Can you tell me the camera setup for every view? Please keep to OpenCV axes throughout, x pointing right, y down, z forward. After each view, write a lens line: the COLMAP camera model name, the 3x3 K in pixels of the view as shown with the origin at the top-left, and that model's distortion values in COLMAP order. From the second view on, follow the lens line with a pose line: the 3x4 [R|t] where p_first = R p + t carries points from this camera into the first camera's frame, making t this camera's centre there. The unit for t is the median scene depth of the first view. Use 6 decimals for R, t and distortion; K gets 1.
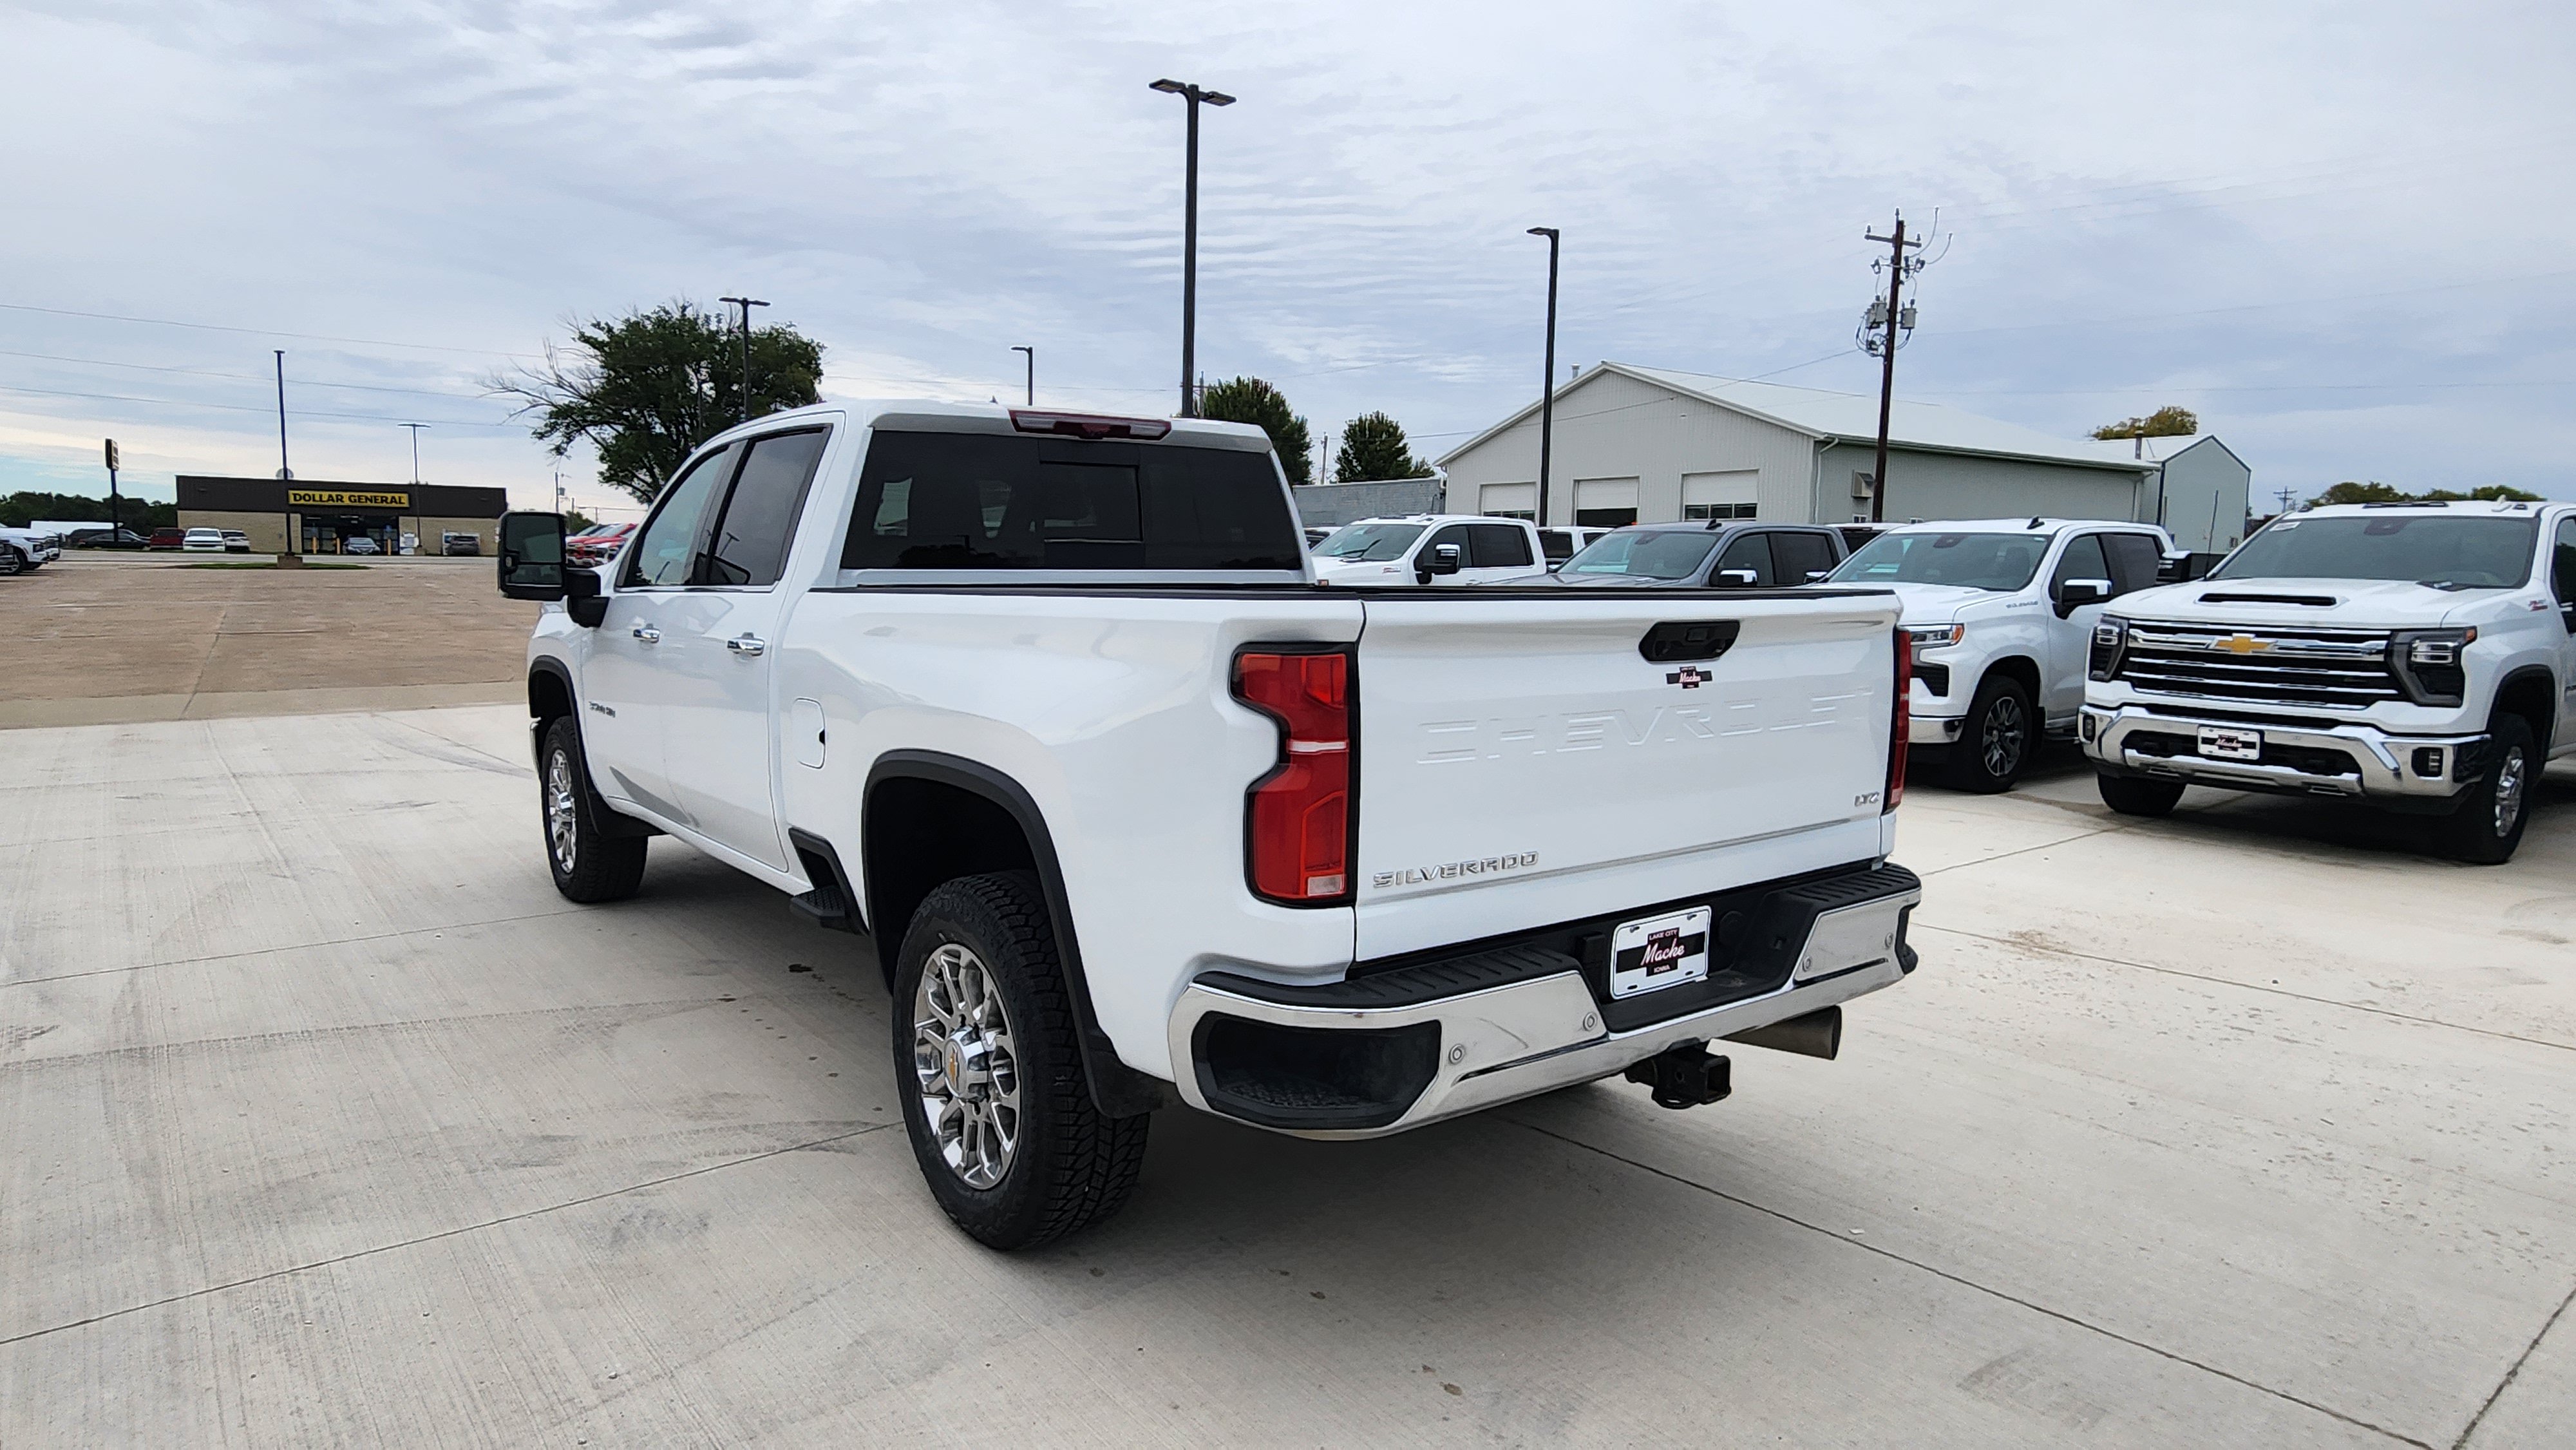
lens RADIAL K [[1479.0, 0, 1271.1], [0, 1479.0, 736.9], [0, 0, 1]] dist [0.001299, -0.001804]
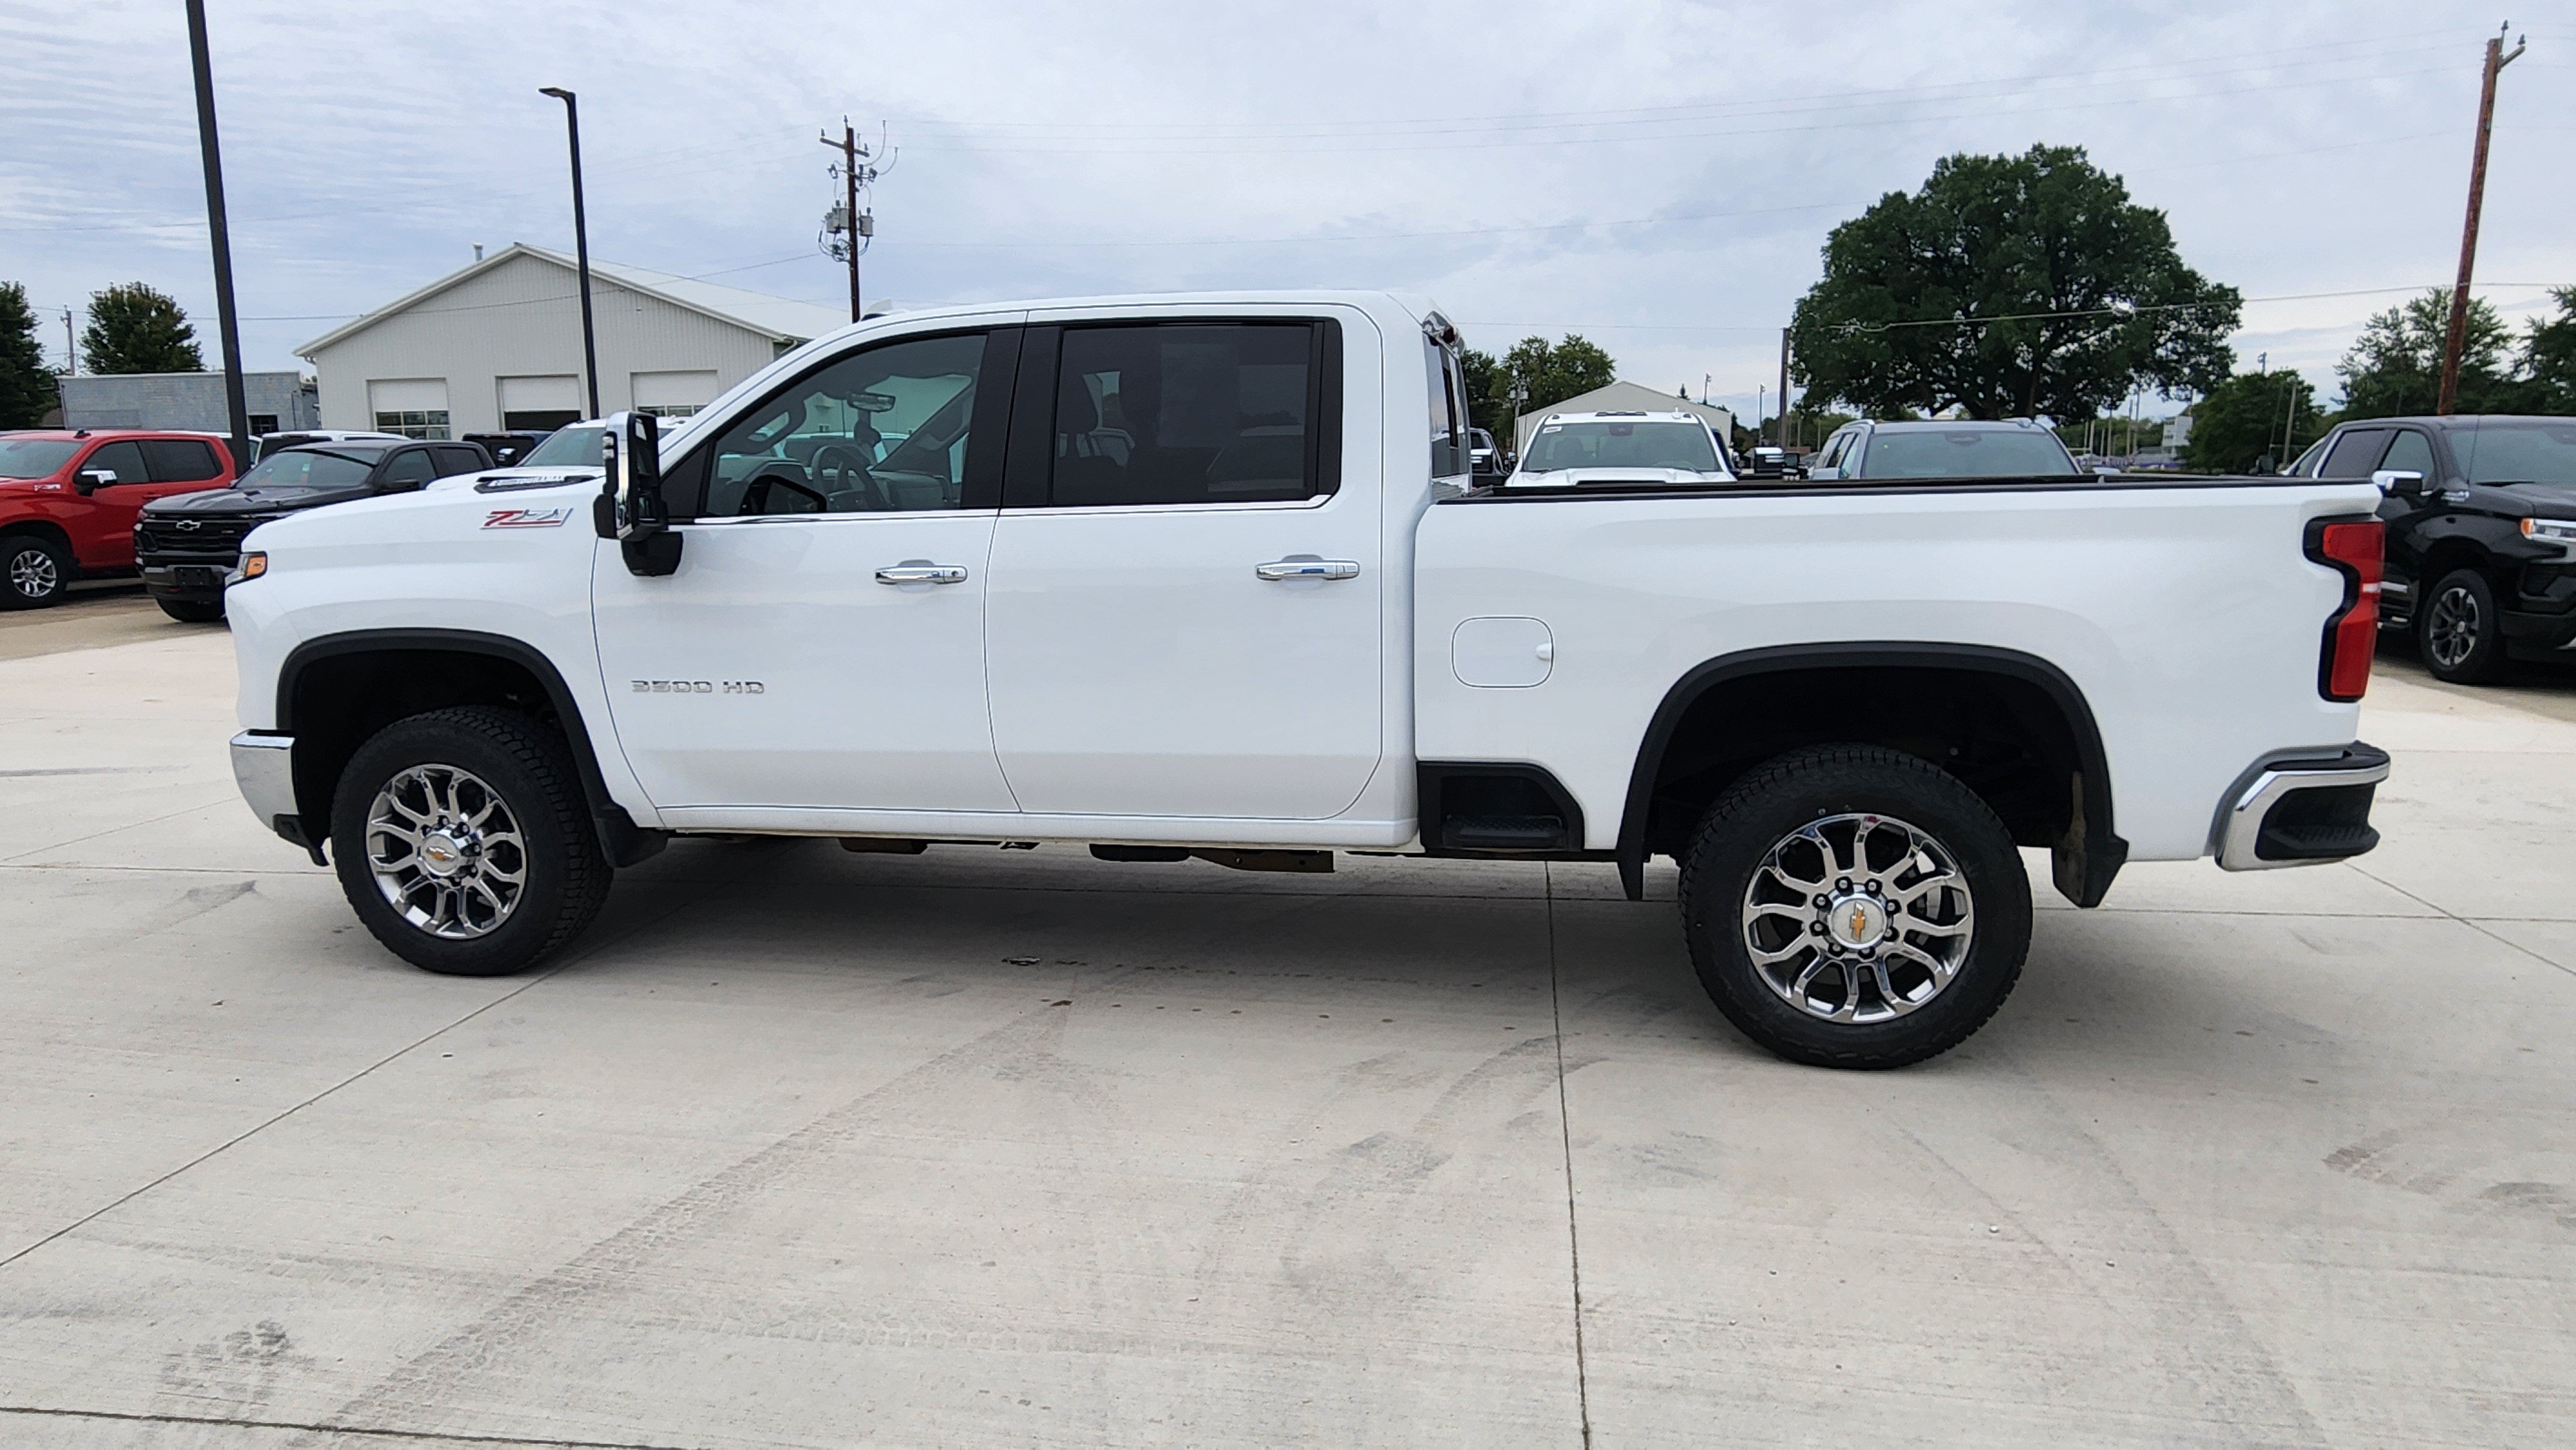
lens RADIAL K [[1479.0, 0, 1271.1], [0, 1479.0, 736.9], [0, 0, 1]] dist [0.001299, -0.001804]
pose [[0.745198, -0.137238, 0.652568, -0.756440], [0.095386, 0.990468, 0.099374, -0.041179], [-0.659986, -0.011807, 0.751185, 0.275366]]
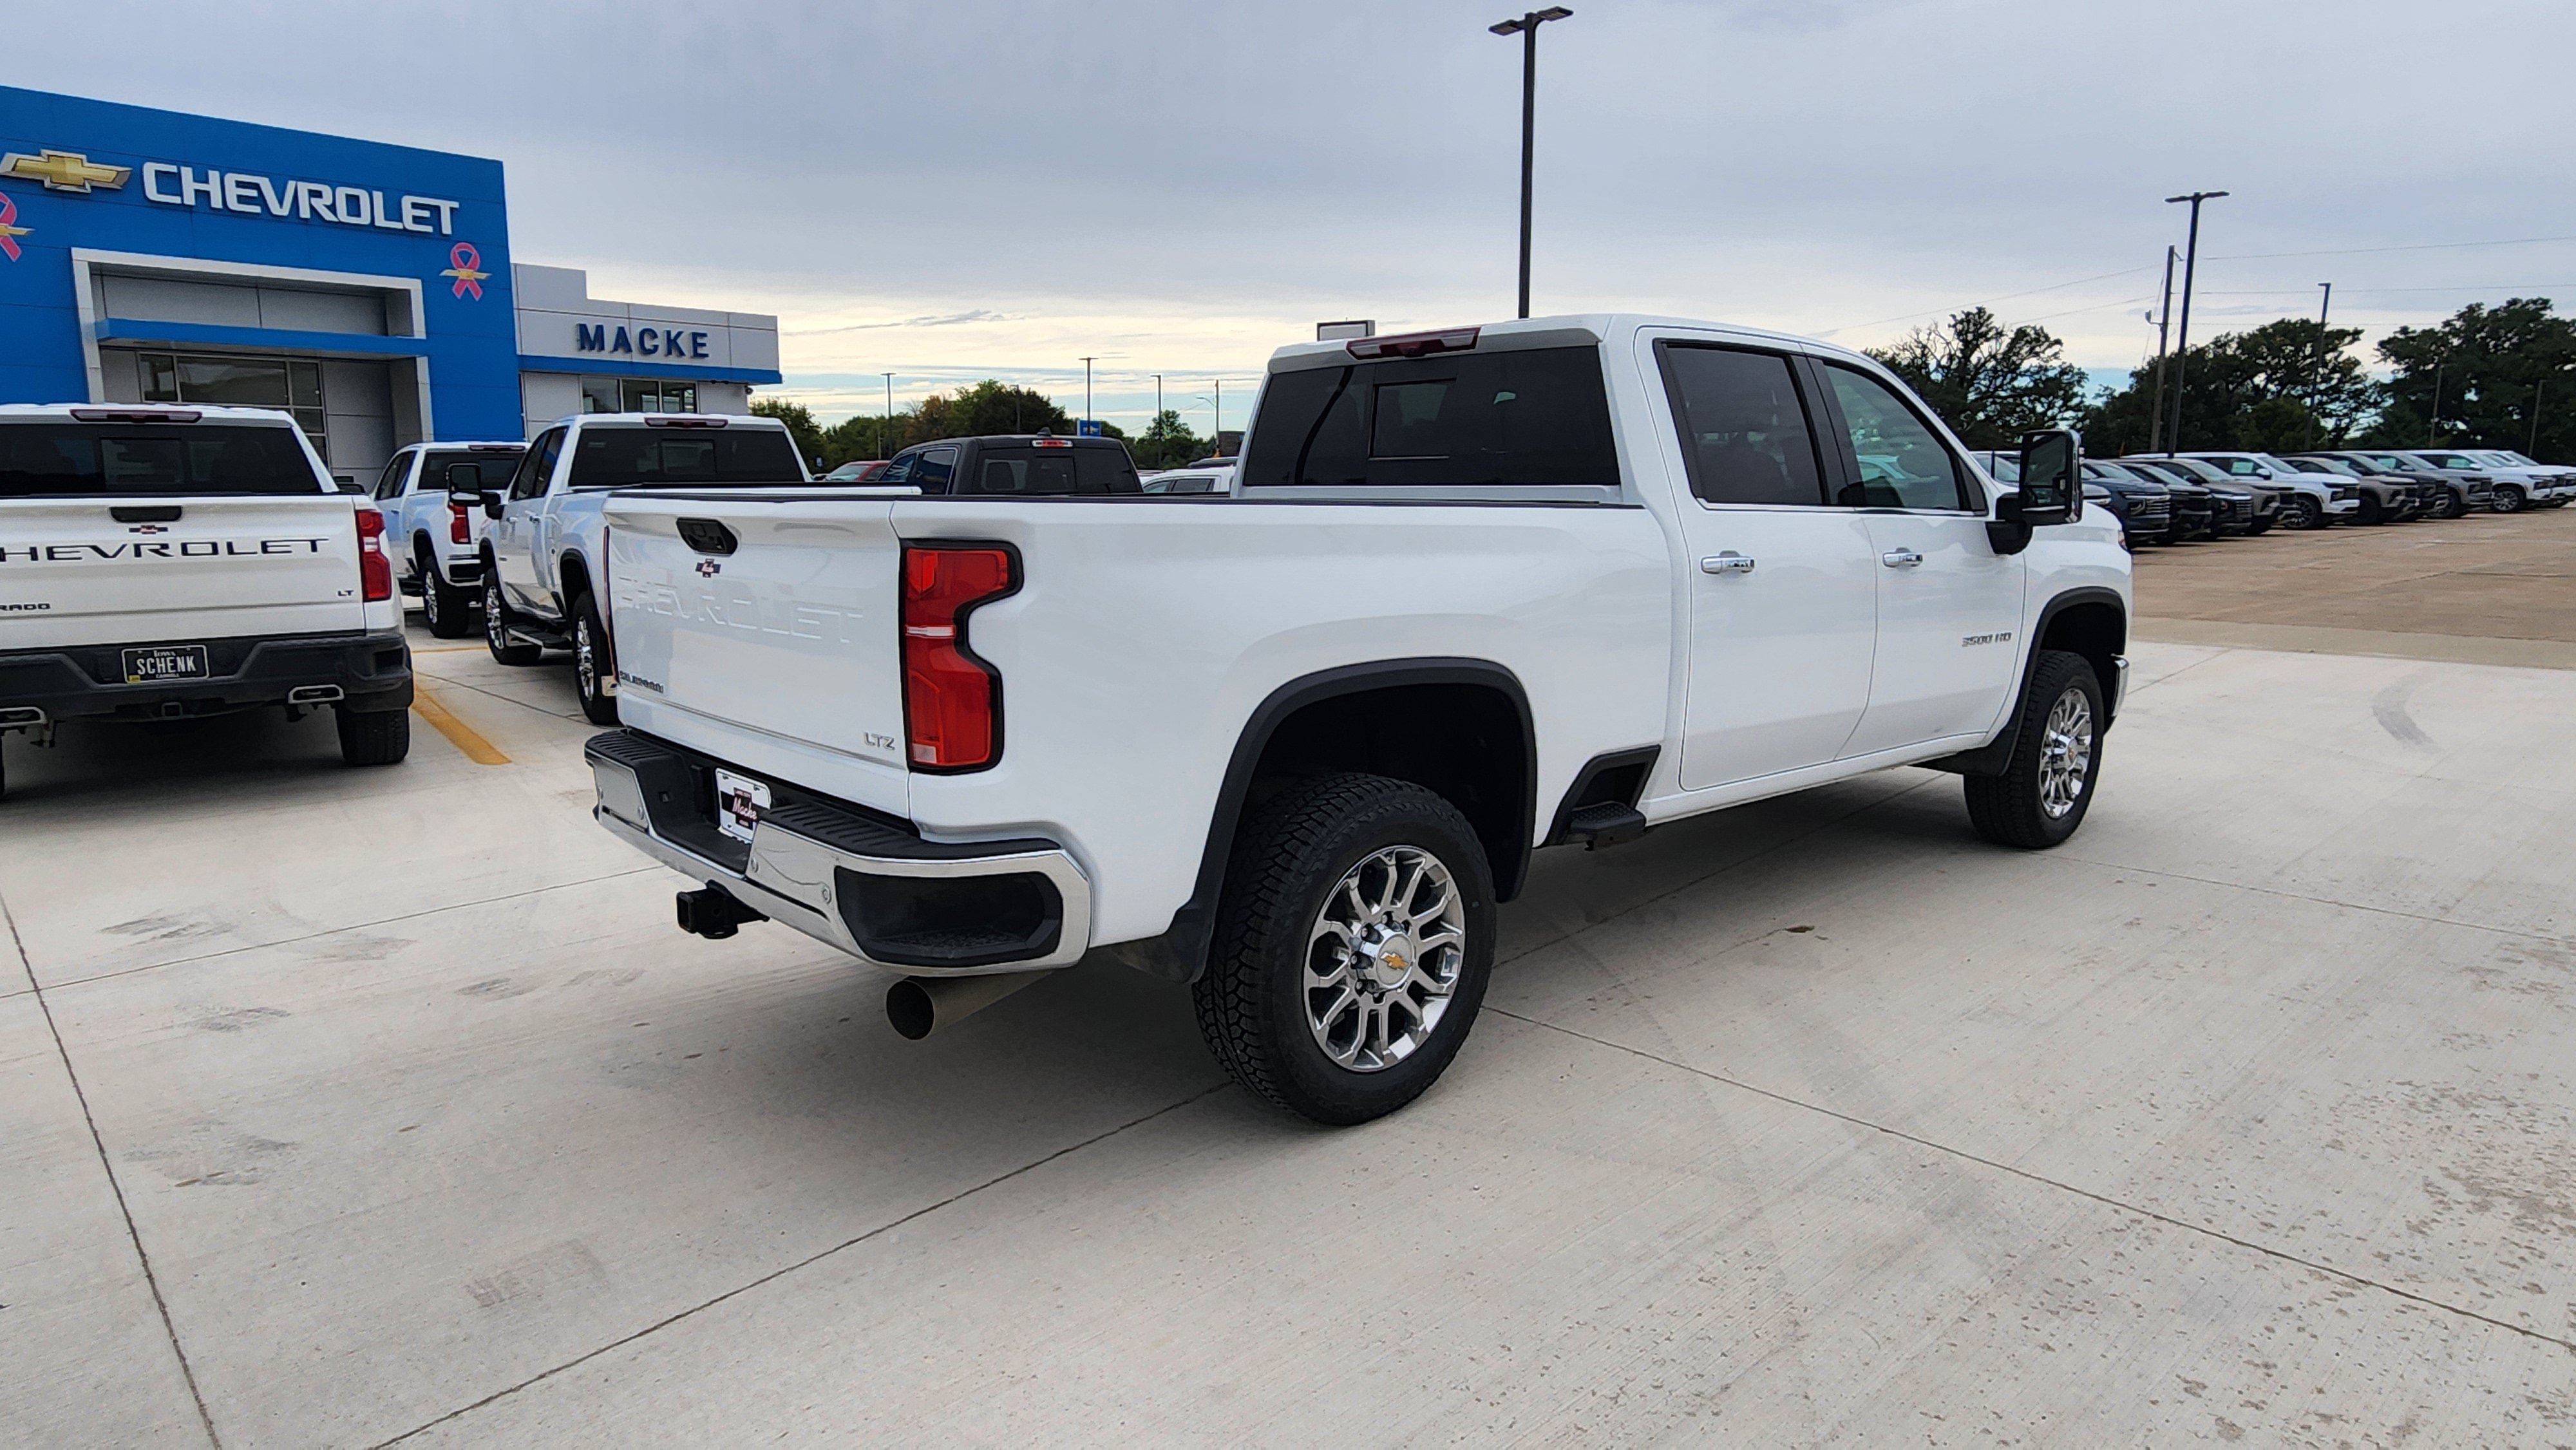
lens RADIAL K [[1479.0, 0, 1271.1], [0, 1479.0, 736.9], [0, 0, 1]] dist [0.001299, -0.001804]
pose [[0.093209, 0.156658, -0.983245, 0.772908], [-0.117570, 0.982367, 0.145373, -0.068049], [0.988681, 0.102050, 0.109984, 0.689614]]
